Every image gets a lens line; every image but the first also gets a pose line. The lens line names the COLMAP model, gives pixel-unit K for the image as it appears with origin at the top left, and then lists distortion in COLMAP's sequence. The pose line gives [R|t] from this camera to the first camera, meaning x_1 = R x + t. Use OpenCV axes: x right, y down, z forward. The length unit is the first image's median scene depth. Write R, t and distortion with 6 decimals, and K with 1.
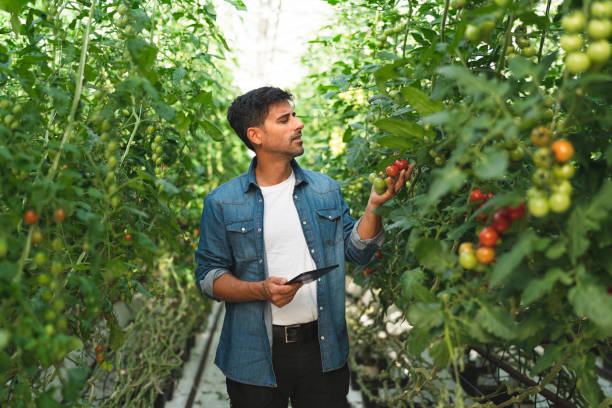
lens RADIAL K [[867.8, 0, 306.0], [0, 867.8, 204.0], [0, 0, 1]] dist [-0.020607, -0.046961]
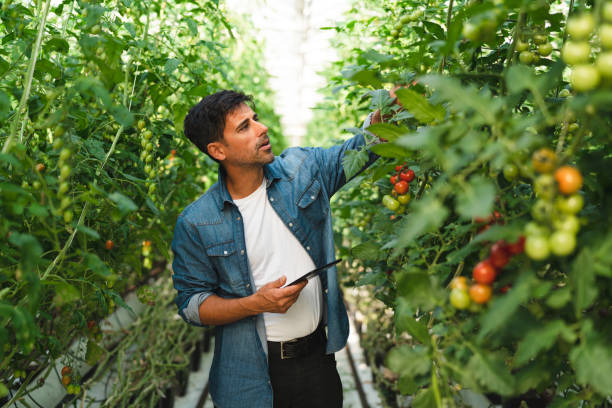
lens RADIAL K [[867.8, 0, 306.0], [0, 867.8, 204.0], [0, 0, 1]] dist [-0.020607, -0.046961]
pose [[0.998587, 0.017732, -0.050100, 0.075902], [-0.016393, 0.999501, 0.027005, -0.048874], [0.050554, -0.026146, 0.998379, 0.140179]]
